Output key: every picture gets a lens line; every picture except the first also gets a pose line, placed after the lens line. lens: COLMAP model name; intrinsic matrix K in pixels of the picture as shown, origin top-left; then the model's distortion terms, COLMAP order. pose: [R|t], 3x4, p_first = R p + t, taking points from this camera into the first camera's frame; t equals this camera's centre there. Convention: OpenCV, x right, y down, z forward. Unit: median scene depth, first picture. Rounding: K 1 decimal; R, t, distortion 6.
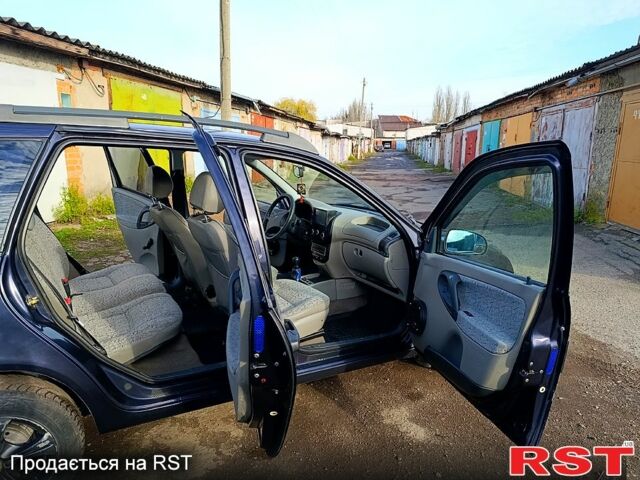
lens RADIAL K [[447.5, 0, 320.0], [0, 447.5, 240.0], [0, 0, 1]] dist [0.026418, -0.037693]
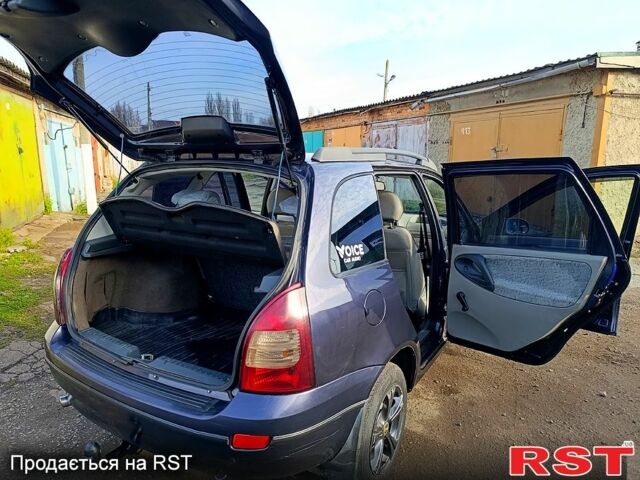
lens RADIAL K [[447.3, 0, 314.4], [0, 447.3, 240.4], [0, 0, 1]] dist [0.028166, -0.043774]
pose [[0.884793, -0.109112, 0.453031, -0.242048], [0.113105, 0.993413, 0.018361, -0.012876], [-0.452050, 0.034994, 0.891306, -0.014397]]
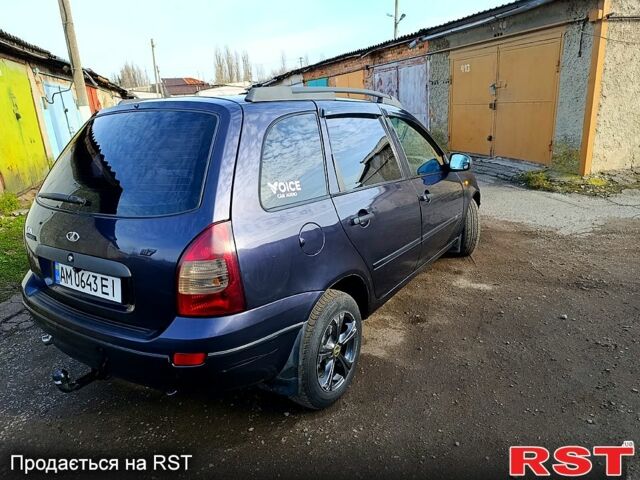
lens RADIAL K [[447.5, 0, 320.0], [0, 447.5, 240.0], [0, 0, 1]] dist [0.026418, -0.037693]
pose [[0.891378, -0.199290, 0.407099, -0.216083], [0.166559, 0.979334, 0.114726, -0.000681], [-0.421550, -0.034458, 0.906150, -0.041142]]
